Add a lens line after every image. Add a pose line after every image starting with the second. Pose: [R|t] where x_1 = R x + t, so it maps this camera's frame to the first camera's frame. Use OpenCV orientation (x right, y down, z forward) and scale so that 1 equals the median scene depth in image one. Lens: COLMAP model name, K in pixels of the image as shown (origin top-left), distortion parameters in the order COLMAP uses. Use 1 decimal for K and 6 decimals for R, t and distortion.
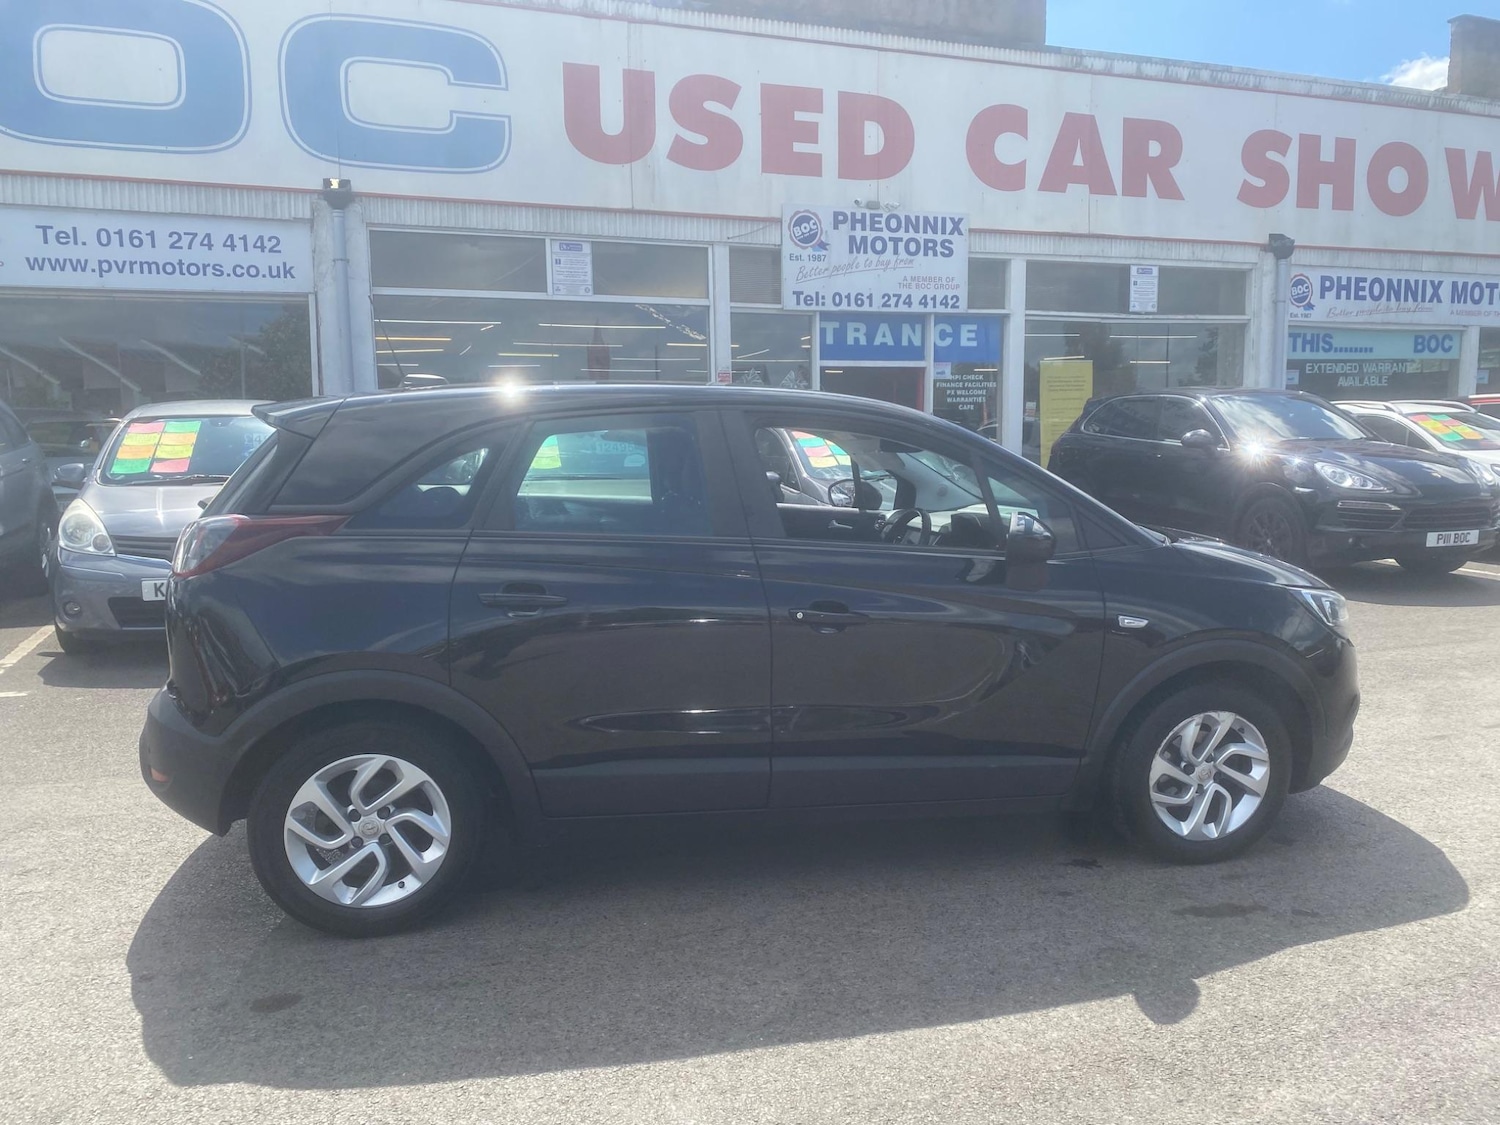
lens RADIAL K [[1126.2, 0, 672.8], [0, 1126.2, 567.9], [0, 0, 1]] dist [0.017490, -0.006529]
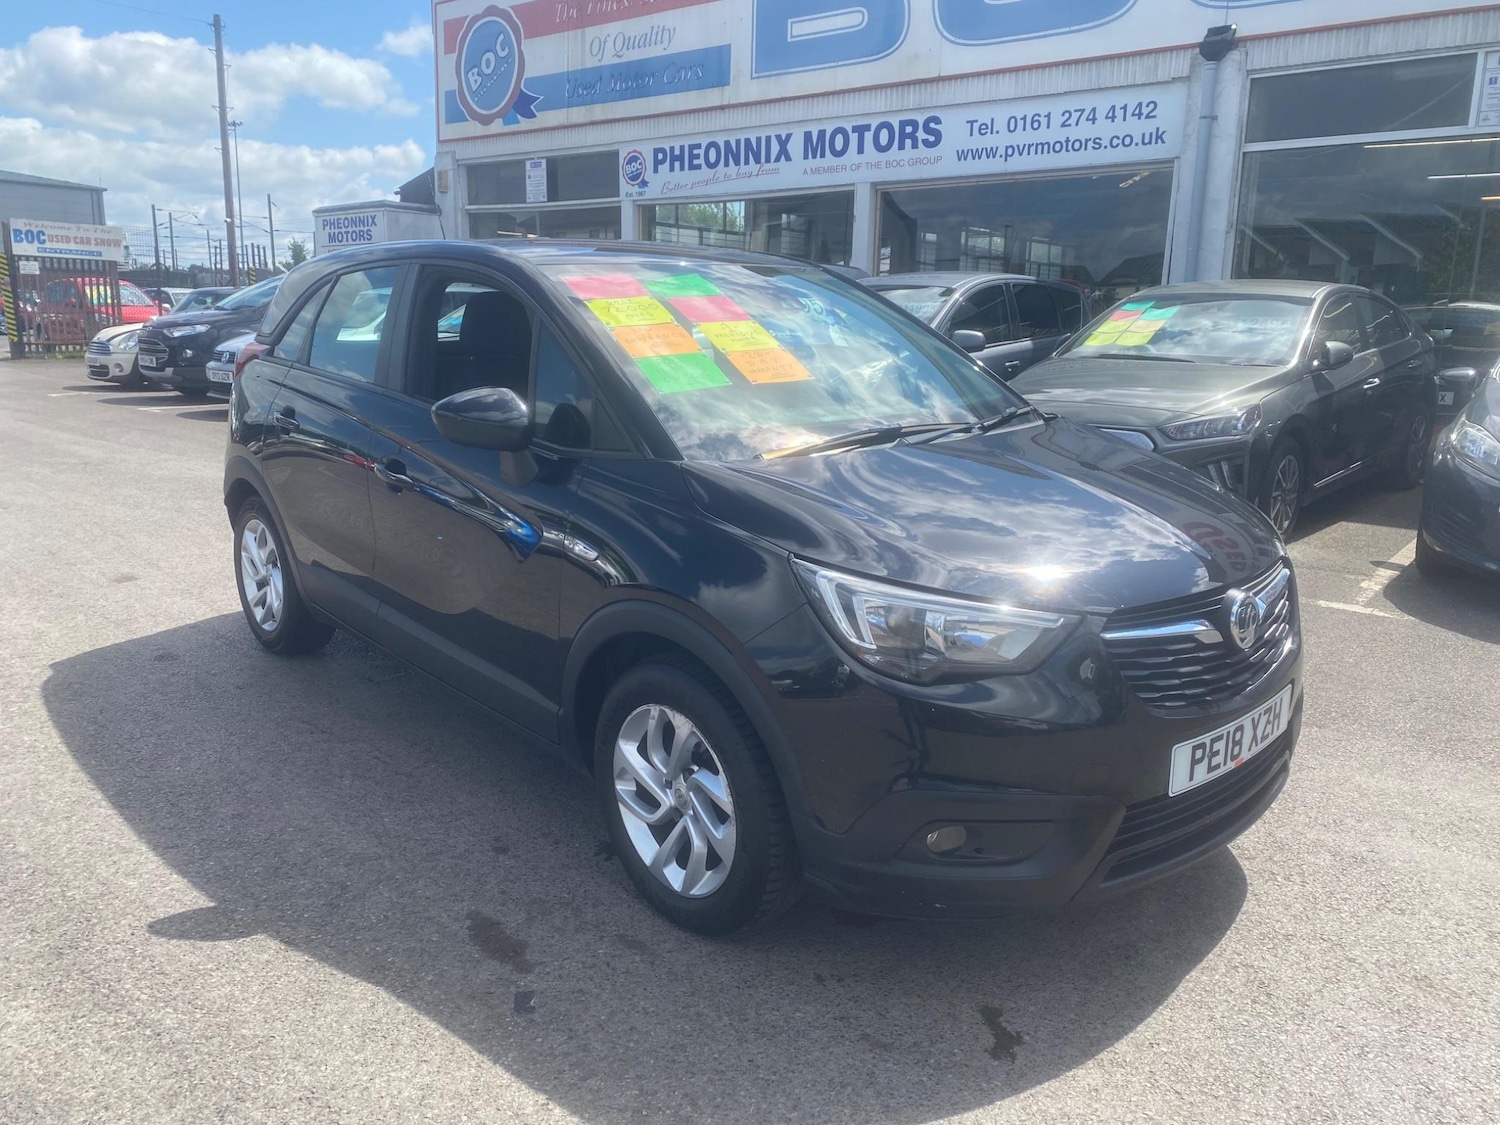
lens RADIAL K [[1130.4, 0, 688.7], [0, 1130.4, 598.3], [0, 0, 1]] dist [0.021828, -0.016391]
pose [[0.496510, 0.231661, -0.836547, 1.922476], [-0.115560, 0.972792, 0.200803, -0.102637], [0.860304, -0.003029, 0.509772, 0.673427]]
